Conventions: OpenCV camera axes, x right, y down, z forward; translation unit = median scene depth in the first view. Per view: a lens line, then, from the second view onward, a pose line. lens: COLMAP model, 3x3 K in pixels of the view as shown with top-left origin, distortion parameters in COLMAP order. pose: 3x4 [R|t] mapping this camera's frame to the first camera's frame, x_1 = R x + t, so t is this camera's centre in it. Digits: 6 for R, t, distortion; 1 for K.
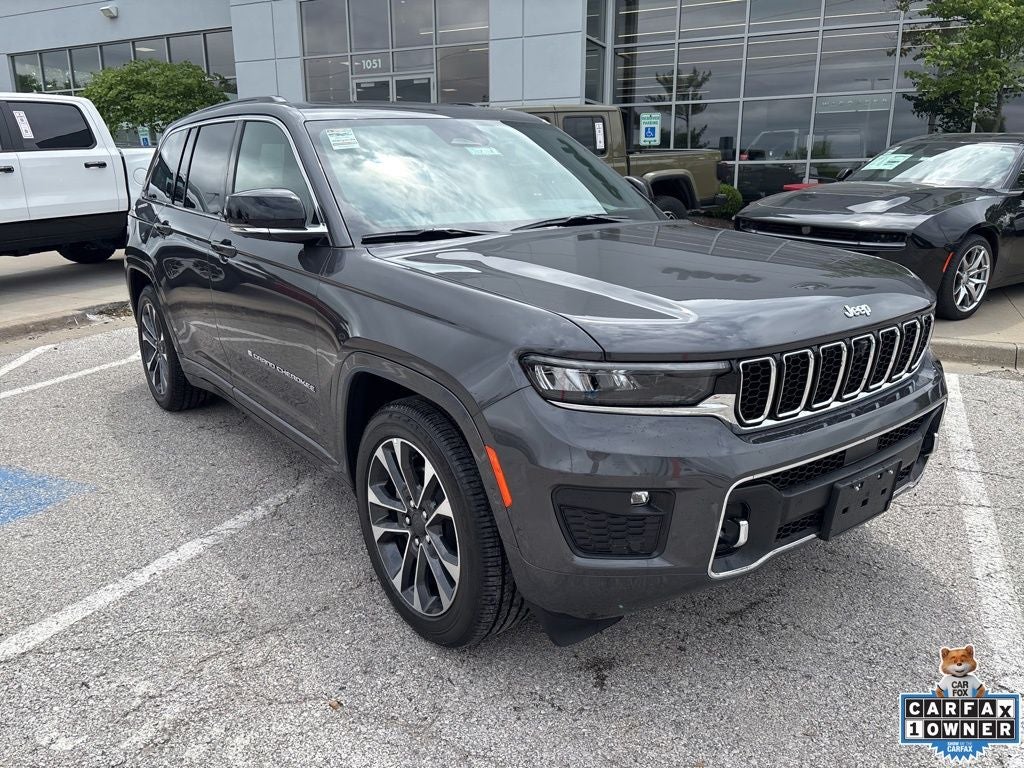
lens RADIAL K [[772.0, 0, 508.8], [0, 772.0, 392.6], [0, 0, 1]] dist [0.049449, -0.057818]
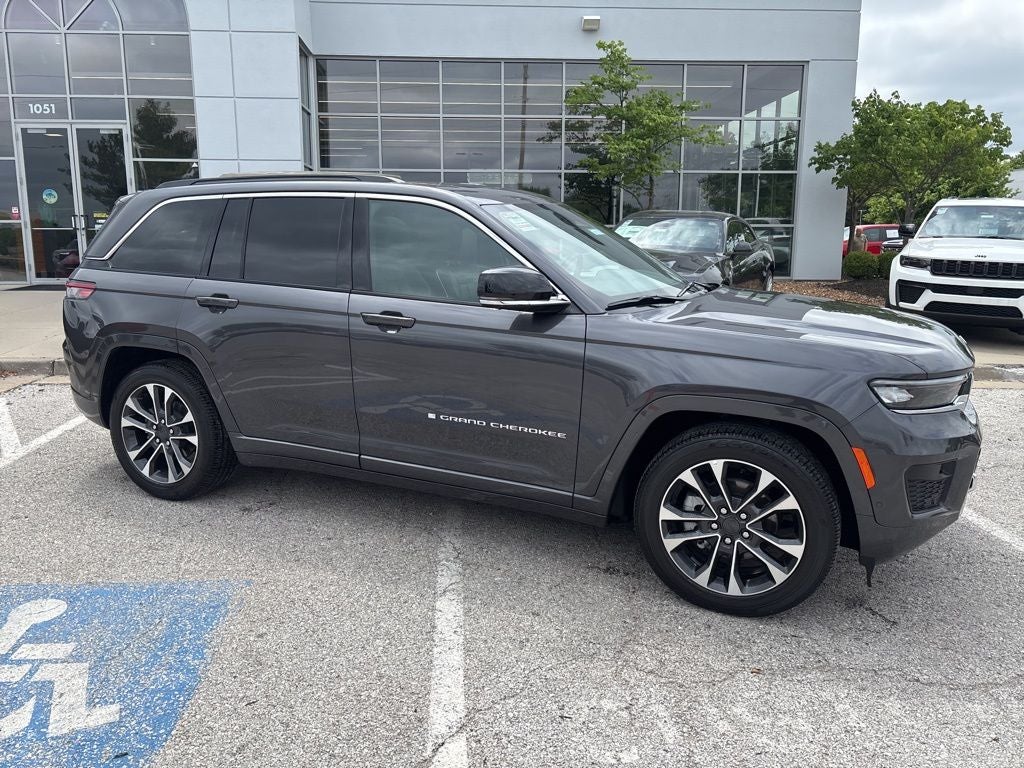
lens RADIAL K [[772.0, 0, 507.9], [0, 772.0, 376.1], [0, 0, 1]] dist [0.049449, -0.057818]
pose [[0.874490, -0.078094, 0.478715, -0.955840], [0.119122, 0.991305, -0.055892, -0.043030], [-0.470188, 0.105902, 0.876189, 0.025428]]
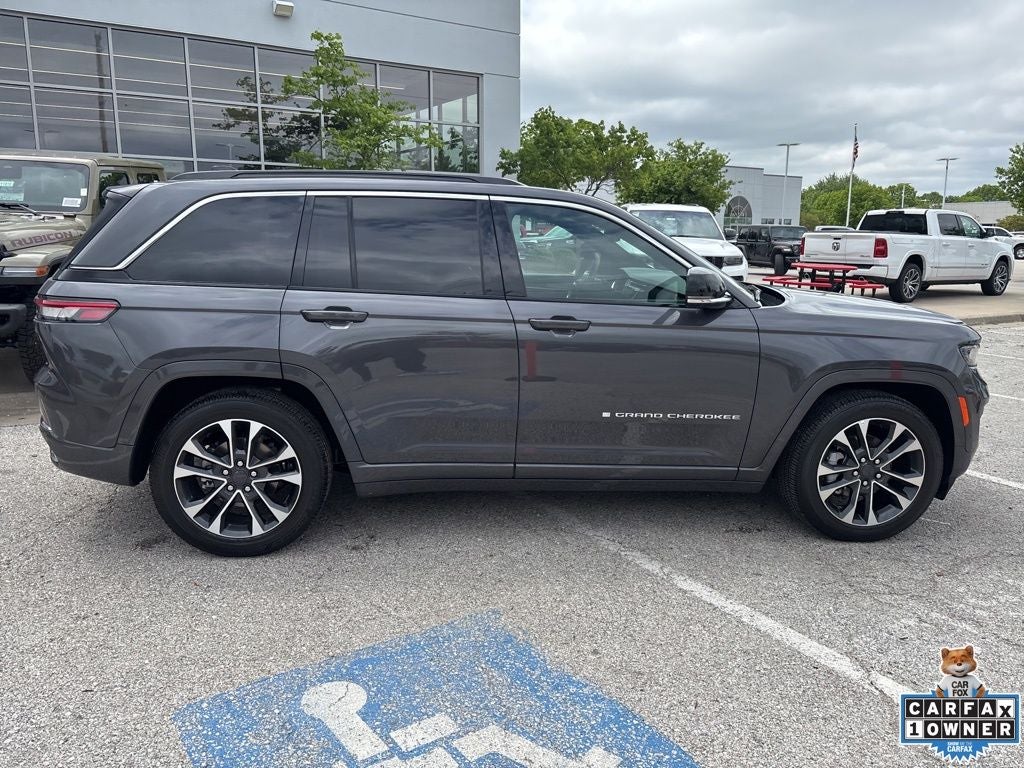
lens RADIAL K [[772.0, 0, 508.8], [0, 772.0, 377.8], [0, 0, 1]] dist [0.049449, -0.057818]
pose [[0.512725, -0.149719, 0.845398, -1.696005], [0.216109, 0.975479, 0.041688, -0.227488], [-0.830909, 0.161324, 0.532508, 0.676690]]
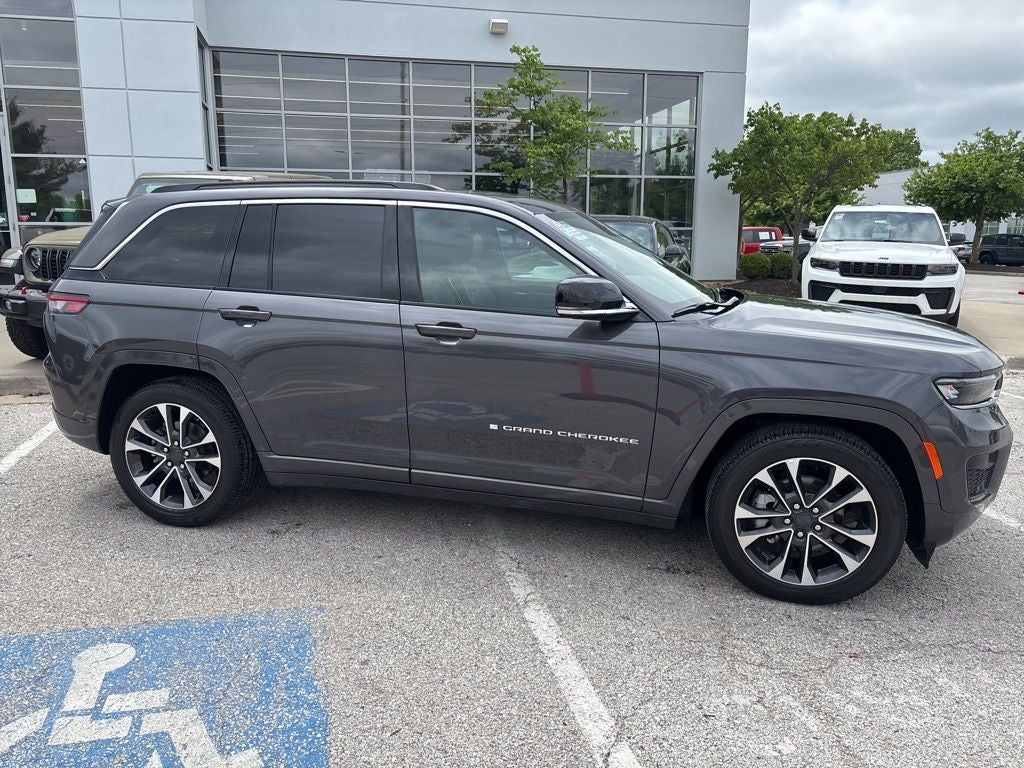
lens RADIAL K [[772.0, 0, 509.6], [0, 772.0, 382.4], [0, 0, 1]] dist [0.049449, -0.057818]
pose [[0.783064, -0.107055, 0.612659, -1.224258], [0.155701, 0.987450, -0.026462, -0.102162], [-0.602137, 0.116113, 0.789904, 0.197311]]
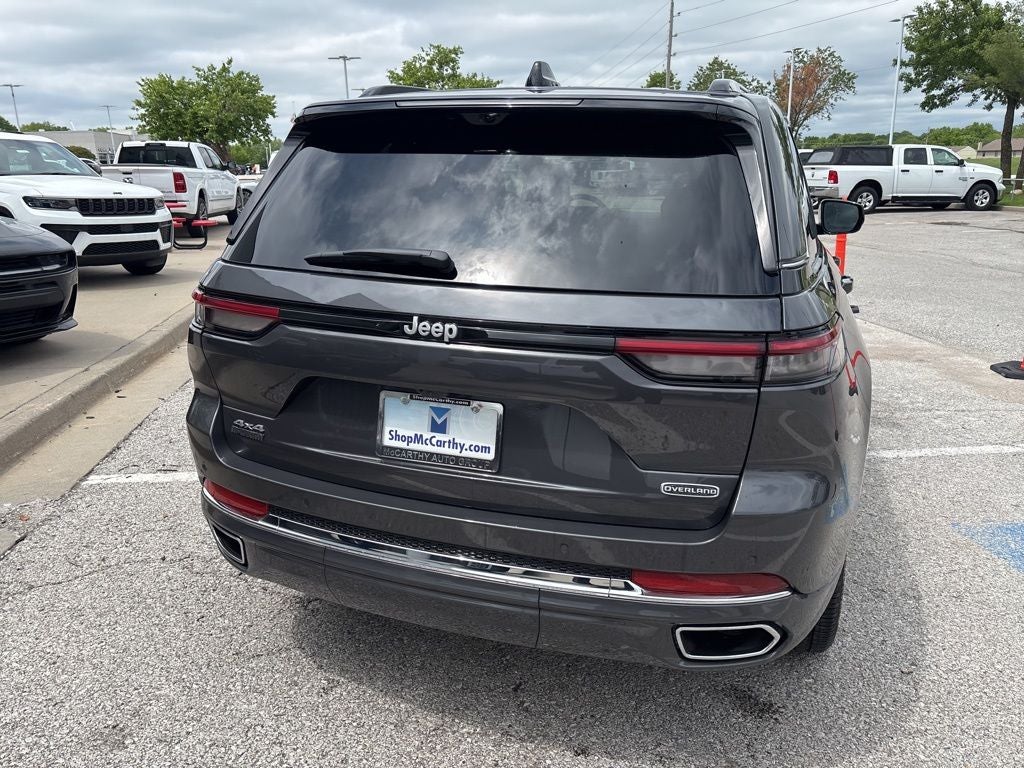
lens RADIAL K [[772.0, 0, 505.4], [0, 772.0, 381.1], [0, 0, 1]] dist [0.049449, -0.057818]
pose [[-0.544580, -0.217535, 0.810007, -1.349656], [0.230894, 0.889575, 0.394138, -0.745599], [-0.806301, 0.401666, -0.434217, 2.492431]]
